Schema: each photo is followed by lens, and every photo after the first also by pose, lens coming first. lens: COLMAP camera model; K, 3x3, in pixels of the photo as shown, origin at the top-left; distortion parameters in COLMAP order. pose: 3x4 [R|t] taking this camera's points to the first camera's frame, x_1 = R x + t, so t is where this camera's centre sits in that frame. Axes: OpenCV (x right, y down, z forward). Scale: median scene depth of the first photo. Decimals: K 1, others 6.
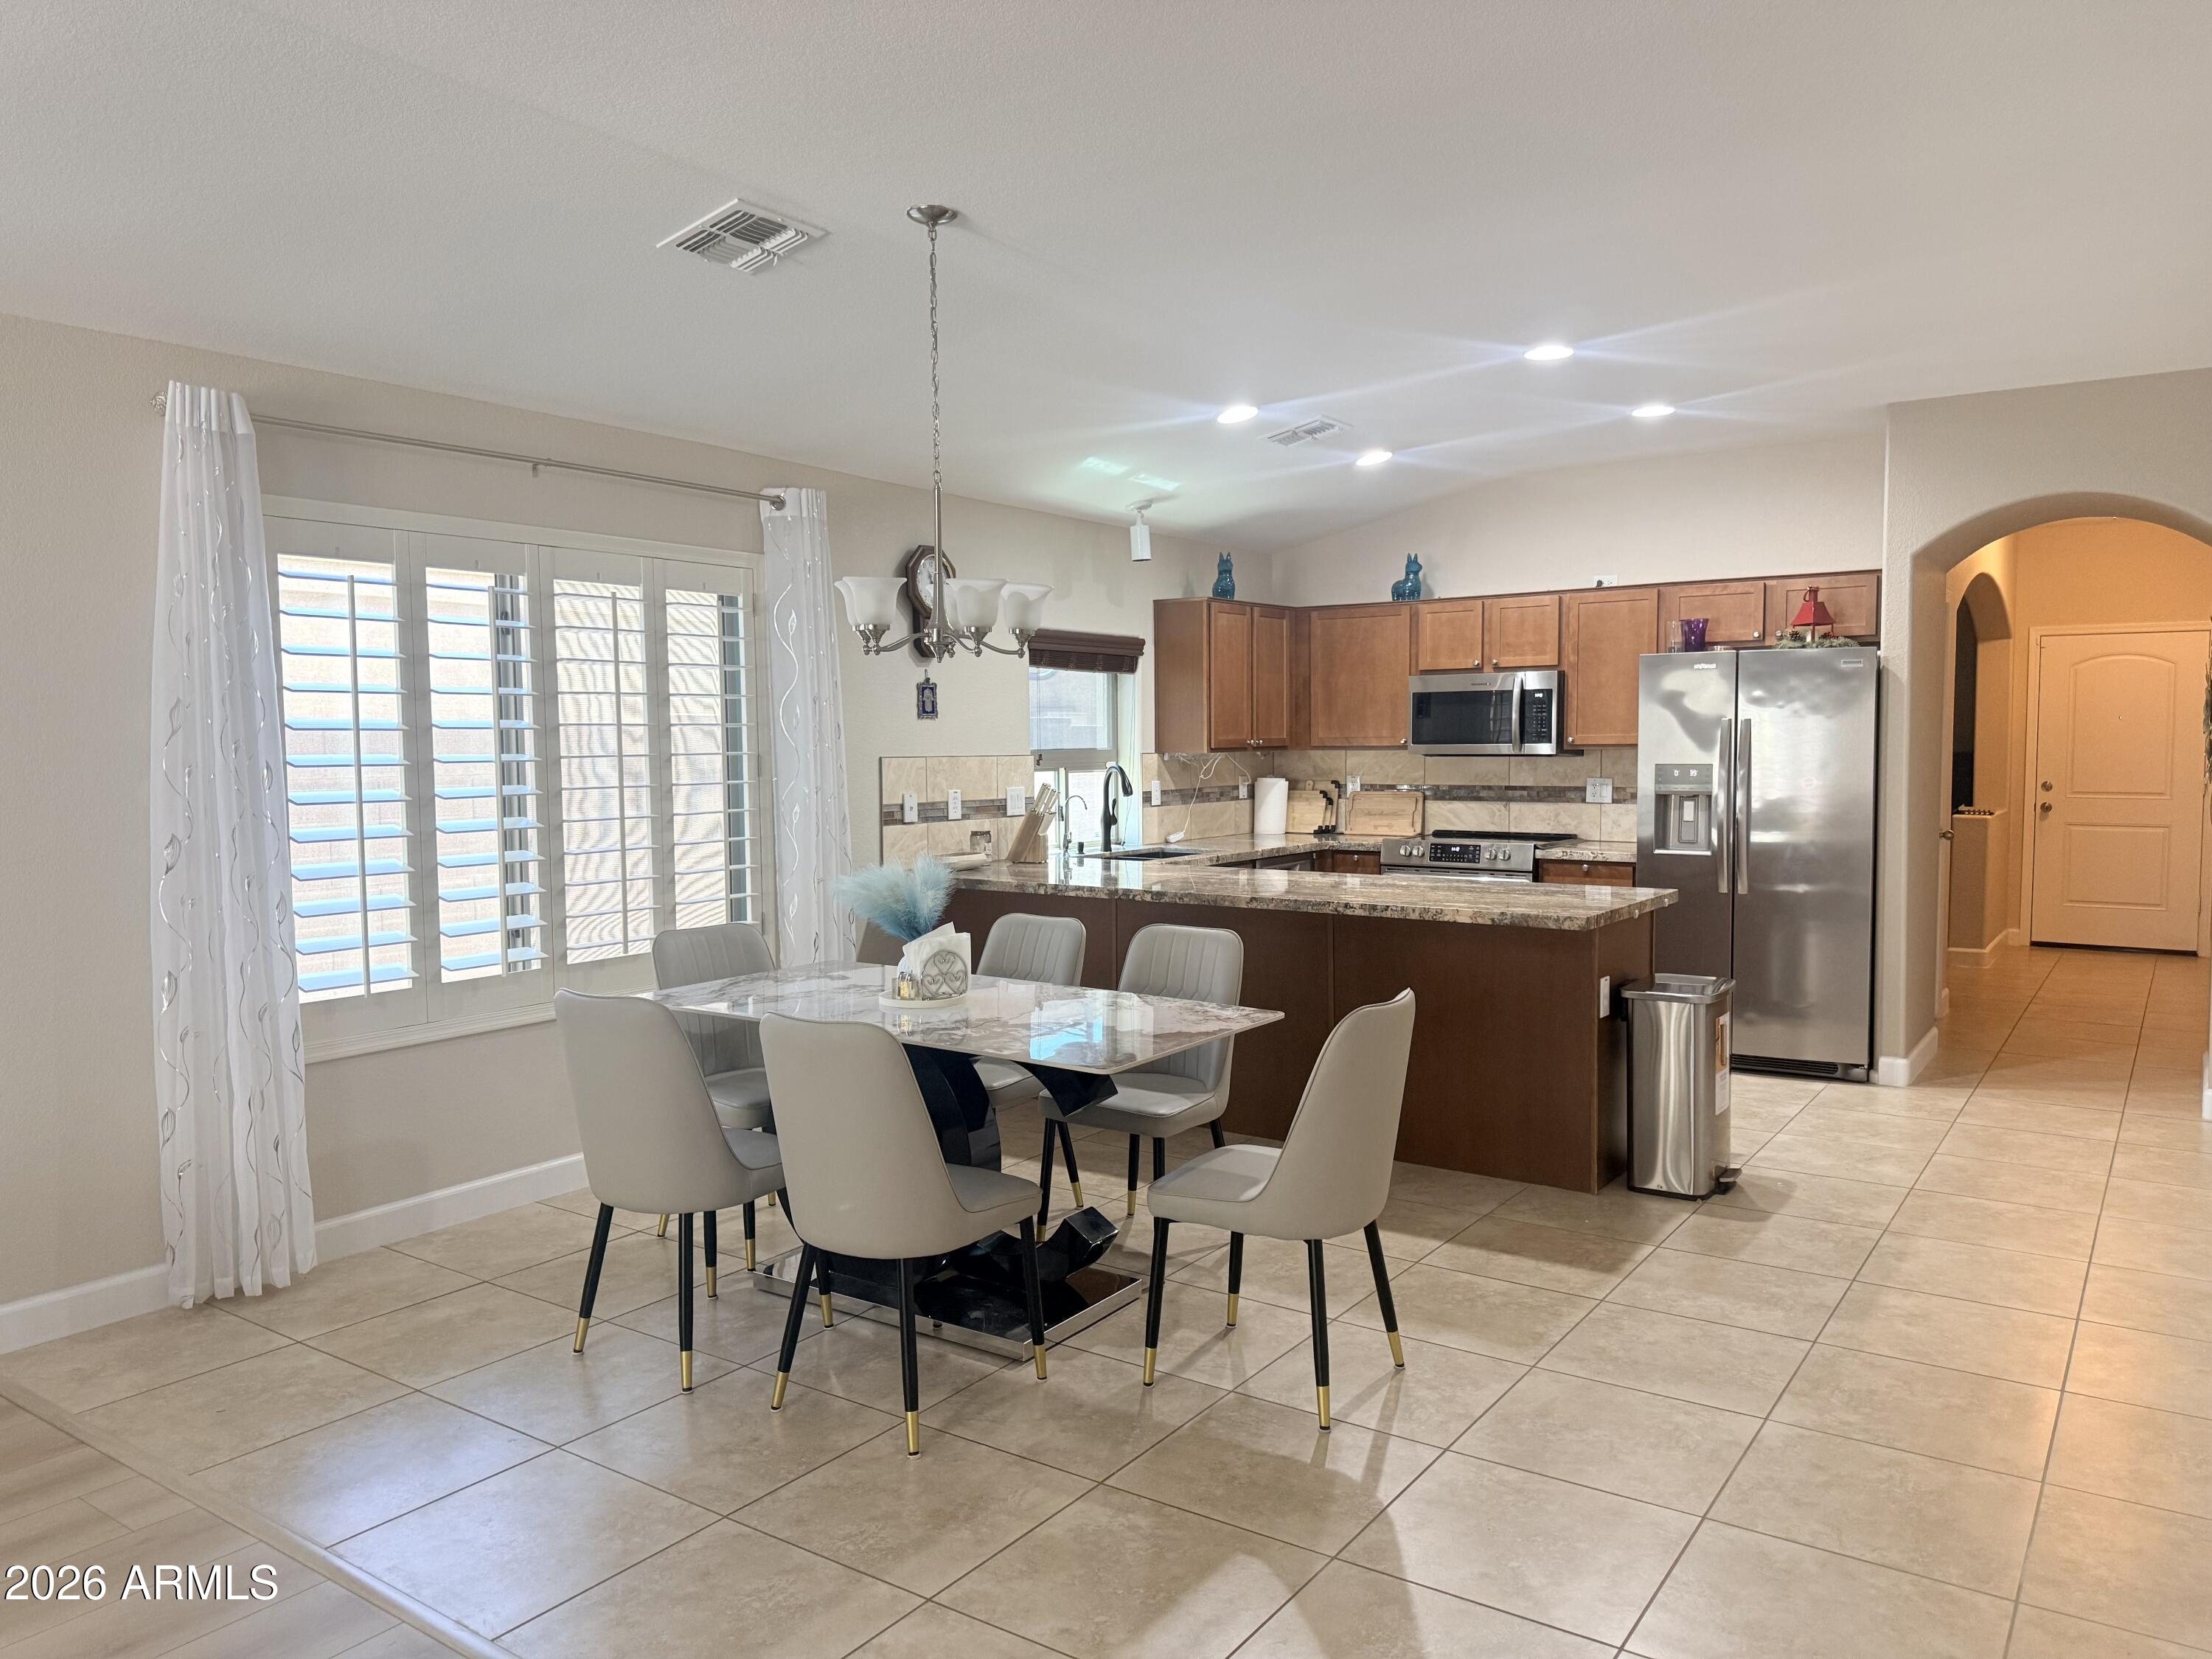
lens RADIAL K [[1622.1, 0, 1106.0], [0, 1622.1, 829.5], [0, 0, 1]] dist [0.078496, -0.109539]
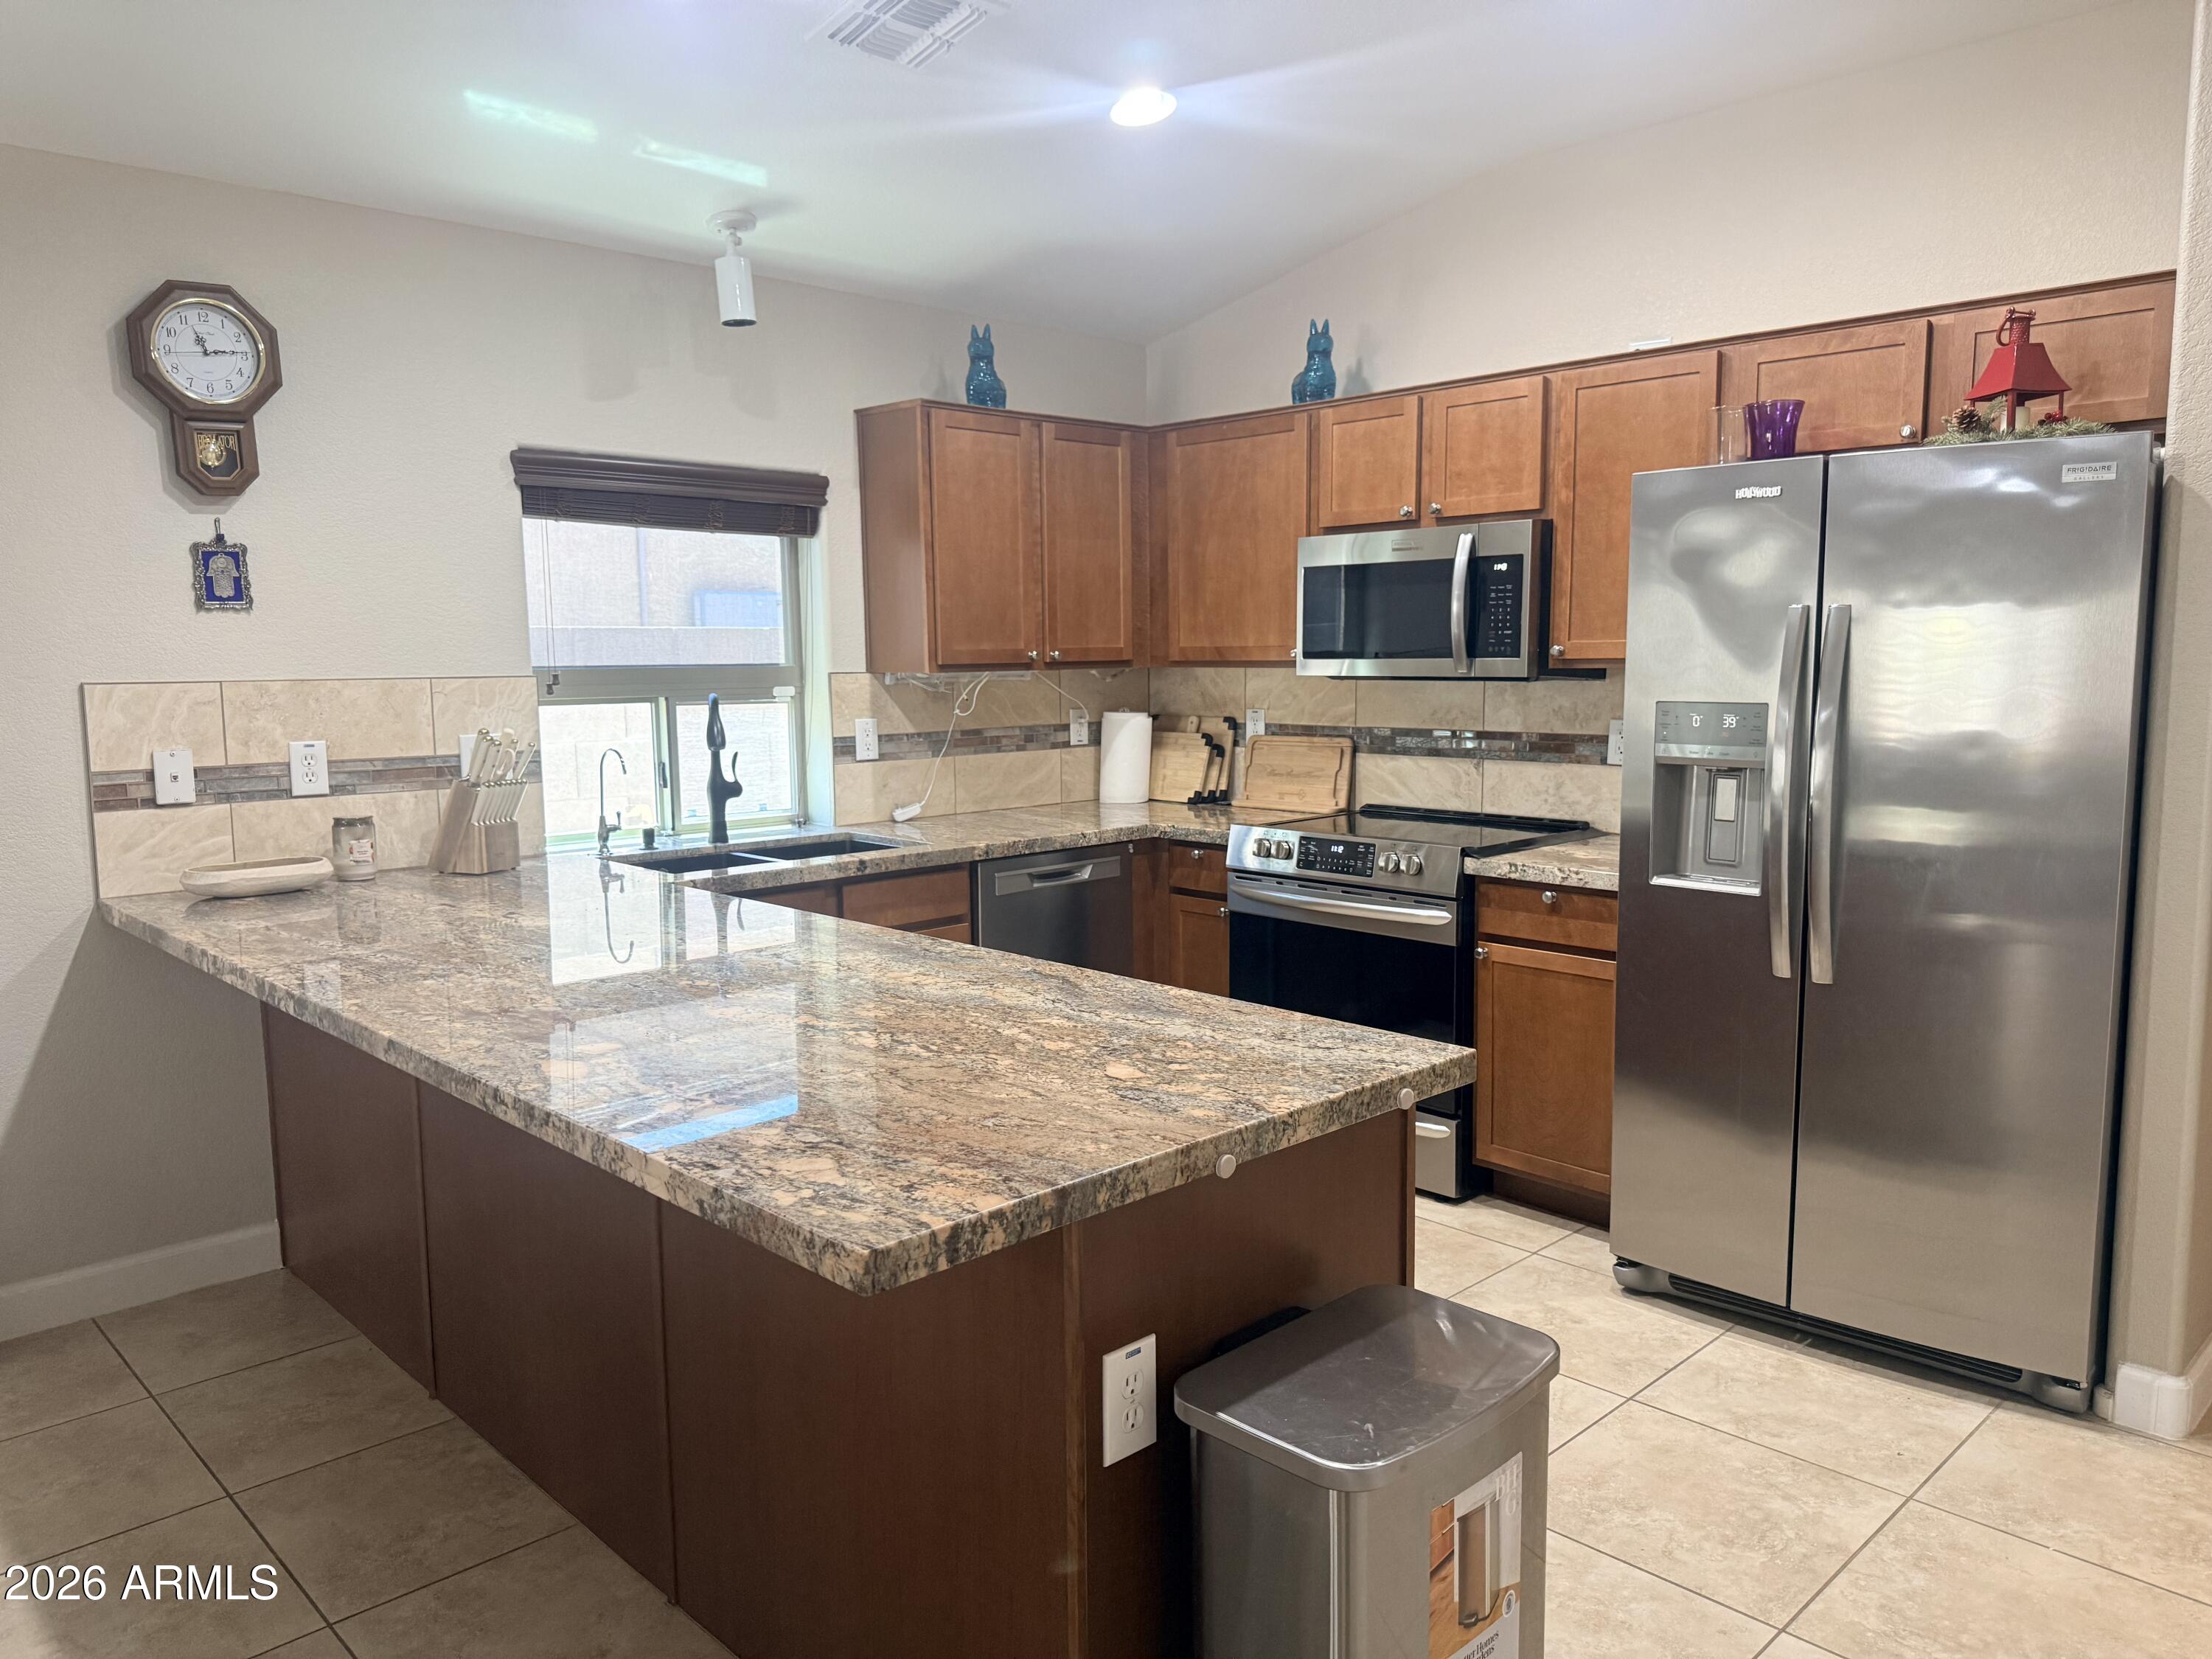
lens RADIAL K [[1622.1, 0, 1106.0], [0, 1622.1, 829.5], [0, 0, 1]] dist [0.078496, -0.109539]
pose [[0.981488, 0.020477, -0.190424, 0.237785], [-0.009711, 0.998310, 0.057298, -0.024977], [0.191275, -0.054388, 0.980028, 0.435860]]
